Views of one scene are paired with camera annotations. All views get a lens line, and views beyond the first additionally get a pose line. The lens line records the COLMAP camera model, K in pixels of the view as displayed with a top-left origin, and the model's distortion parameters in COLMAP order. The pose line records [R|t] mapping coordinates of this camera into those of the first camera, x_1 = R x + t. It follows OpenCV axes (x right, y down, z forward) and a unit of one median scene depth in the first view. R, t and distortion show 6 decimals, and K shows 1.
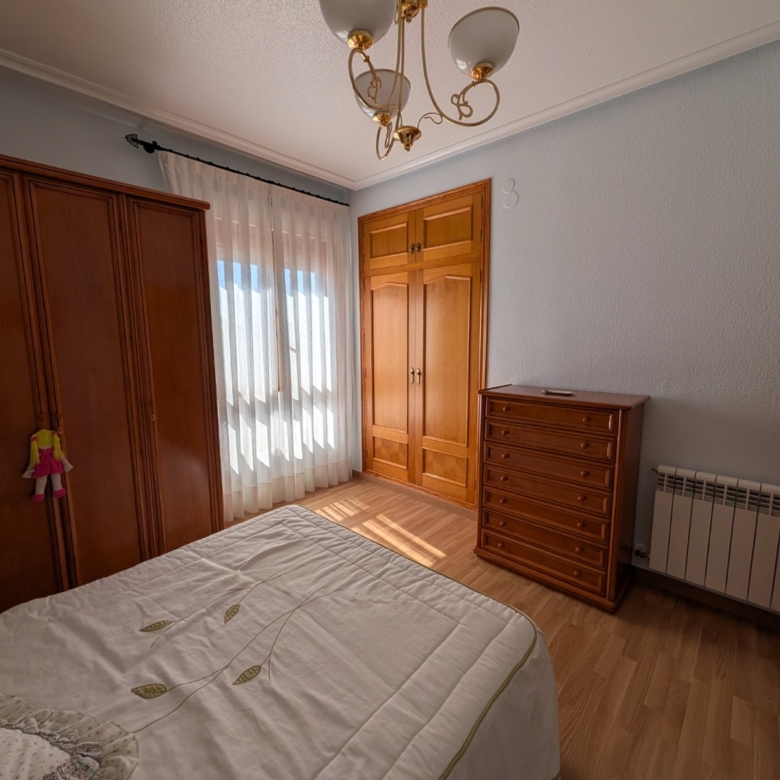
lens RADIAL K [[398.9, 0, 386.8], [0, 398.9, 392.2], [0, 0, 1]] dist [0.000149, 0.000122]
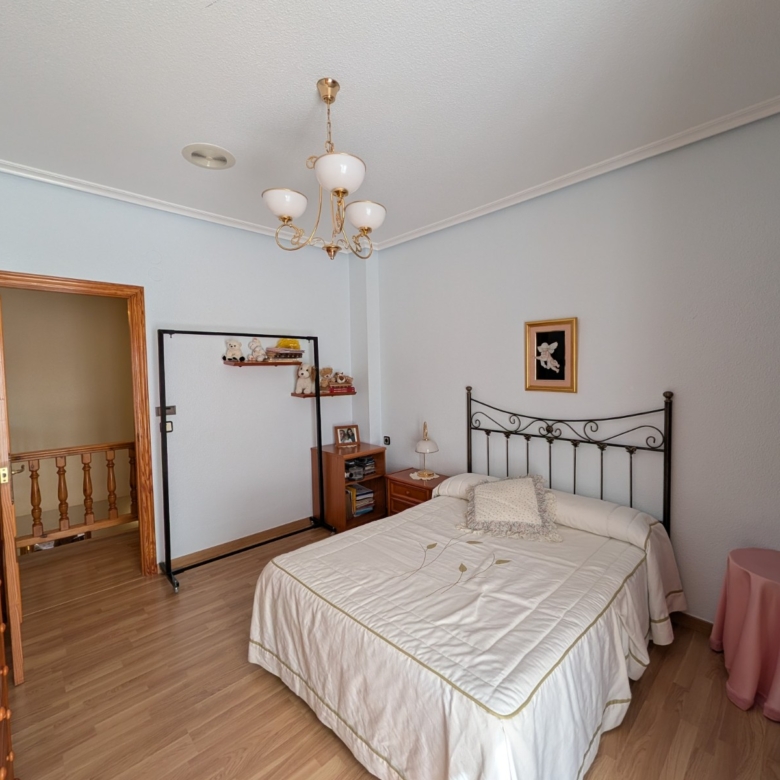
lens RADIAL K [[398.9, 0, 390.8], [0, 398.9, 388.3], [0, 0, 1]] dist [0.000149, 0.000122]
pose [[-0.997653, 0.021060, 0.065149, -0.165887], [0.033300, 0.980645, 0.192944, -0.284926], [-0.059824, 0.194660, -0.979045, 1.664673]]
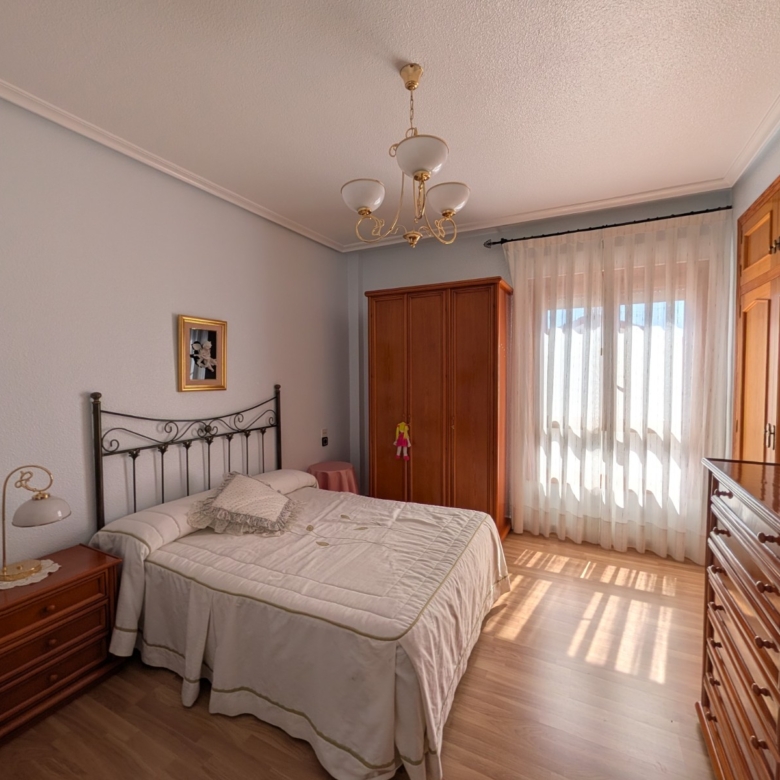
lens RADIAL K [[398.9, 0, 389.9], [0, 398.9, 389.7], [0, 0, 1]] dist [0.000149, 0.000122]
pose [[0.270218, 0.046496, -0.961676, 0.949313], [-0.133621, 0.990978, 0.010367, -0.070996], [0.953482, 0.125699, 0.273993, 0.393821]]
